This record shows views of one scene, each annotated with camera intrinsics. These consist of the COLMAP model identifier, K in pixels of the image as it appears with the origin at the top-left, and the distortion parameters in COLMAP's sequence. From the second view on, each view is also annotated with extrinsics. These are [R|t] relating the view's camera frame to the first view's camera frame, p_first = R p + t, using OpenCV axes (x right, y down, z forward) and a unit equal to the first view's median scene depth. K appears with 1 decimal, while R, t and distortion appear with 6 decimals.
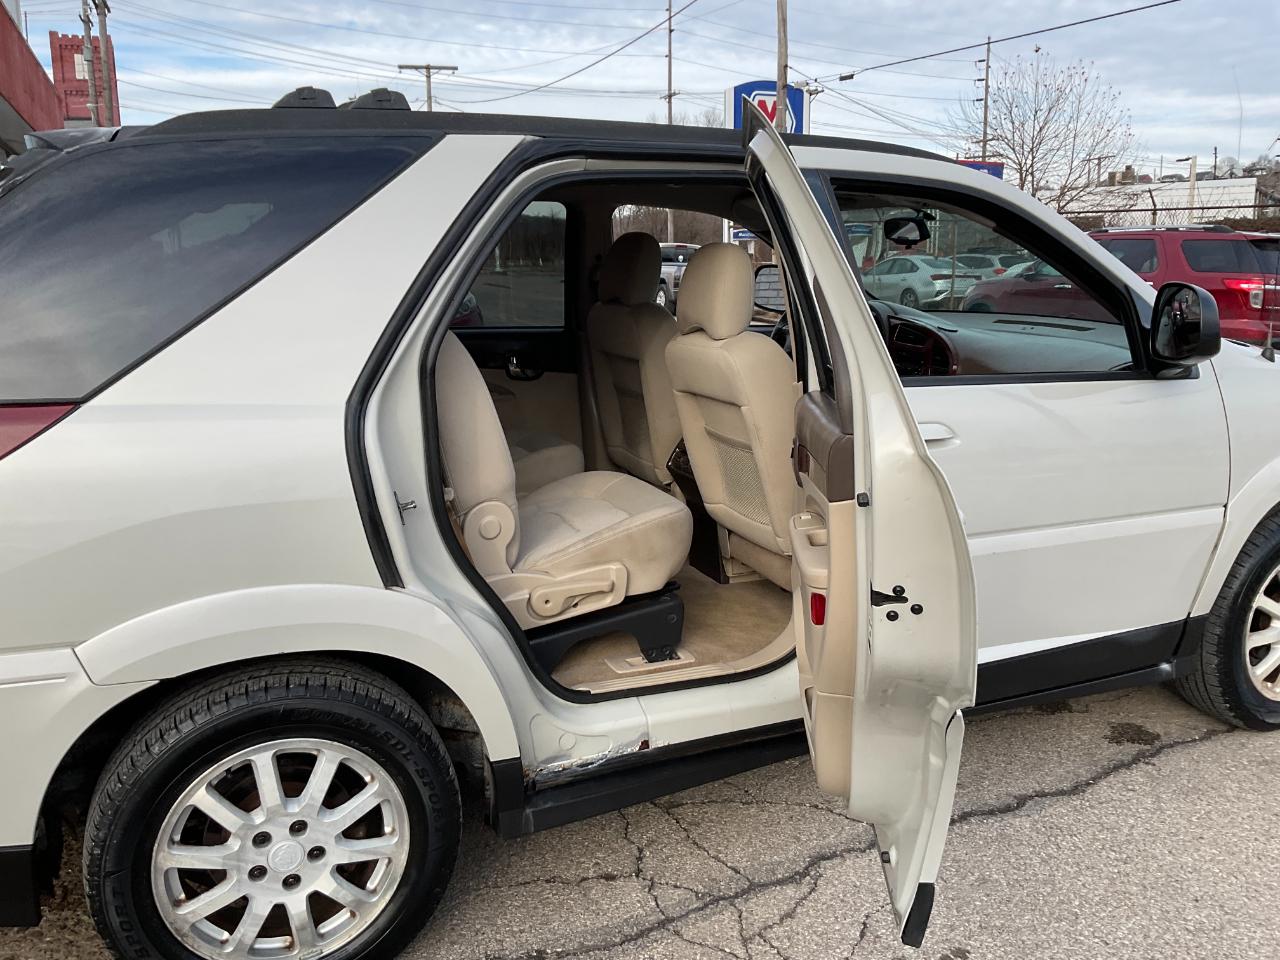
lens RADIAL K [[1068.7, 0, 640.0], [0, 1068.7, 480.0], [0, 0, 1]] dist [0.033143, -0.073466]
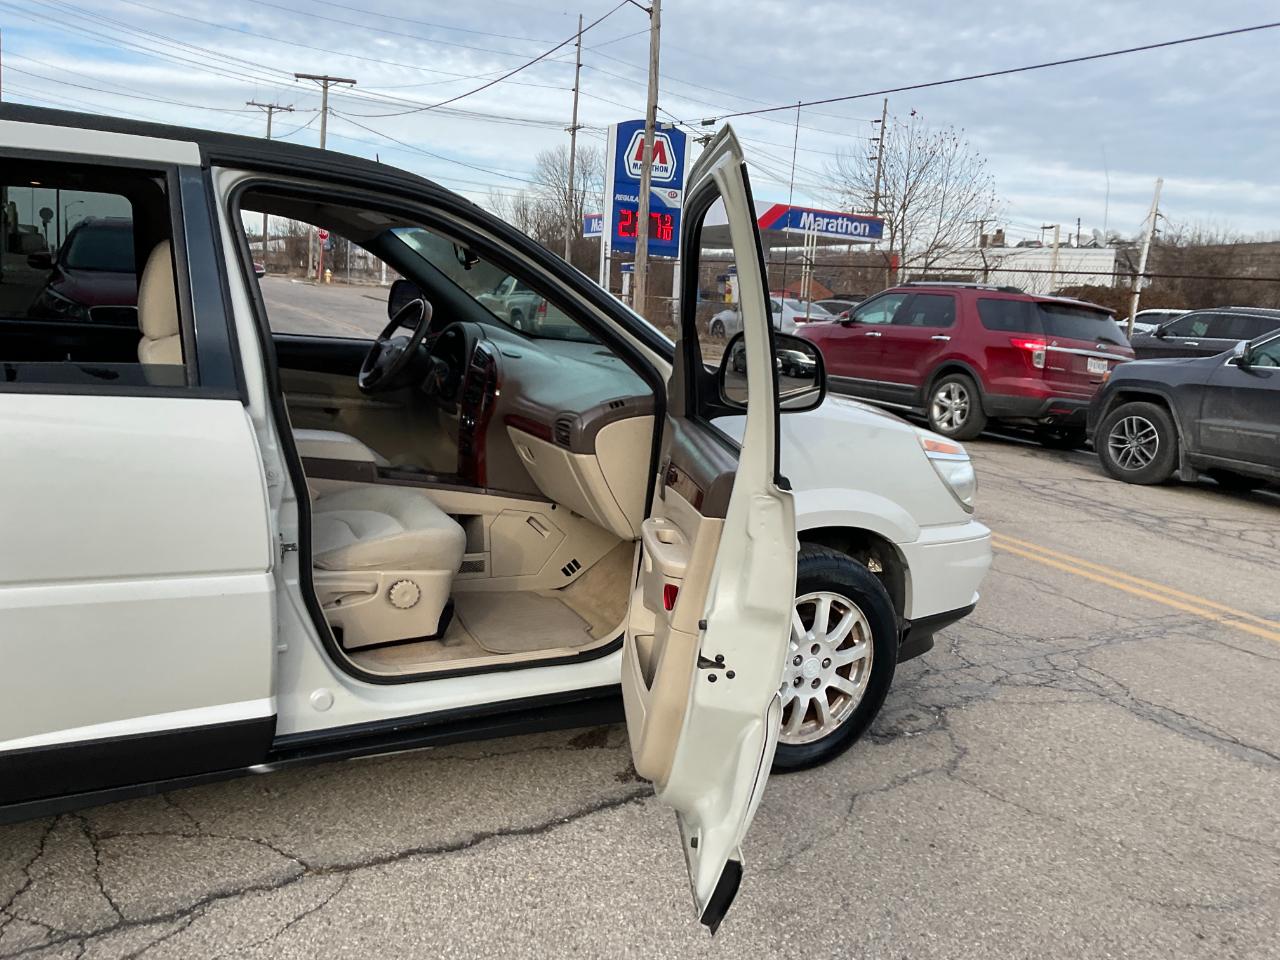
lens RADIAL K [[1039.9, 0, 636.7], [0, 1039.9, 480.1], [0, 0, 1]] dist [0.092010, -0.166795]
pose [[0.994043, 0.055840, 0.093601, 0.353708], [-0.053763, 0.998251, -0.024567, -0.008788], [-0.094809, 0.019388, 0.995307, 0.029752]]
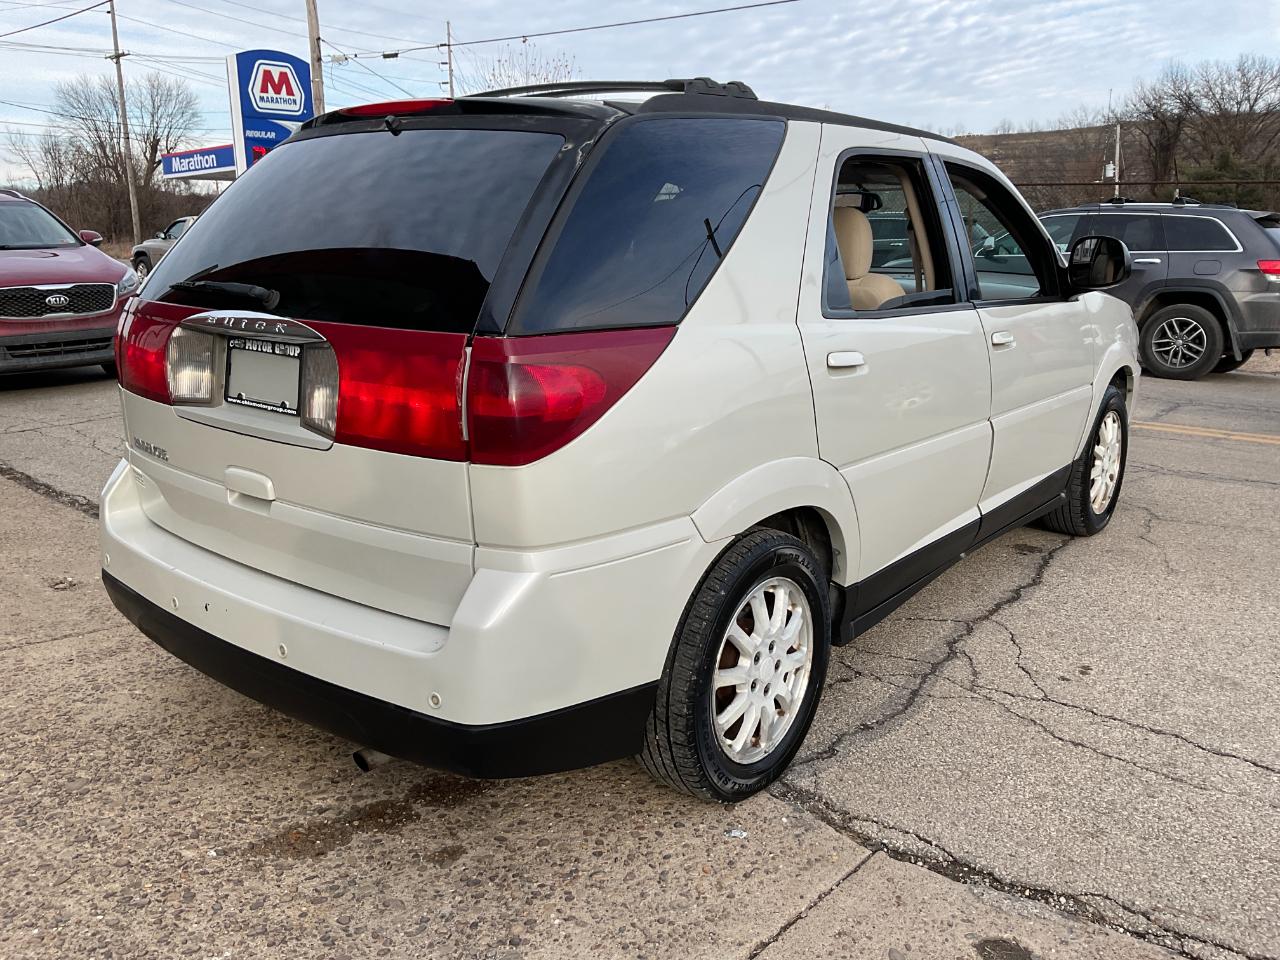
lens RADIAL K [[1058.0, 0, 635.6], [0, 1058.0, 478.5], [0, 0, 1]] dist [0.031294, -0.069084]
pose [[0.888919, -0.101389, 0.446703, -0.670127], [0.091908, 0.994843, 0.042908, 0.030620], [-0.448749, 0.002914, 0.893653, -0.057586]]
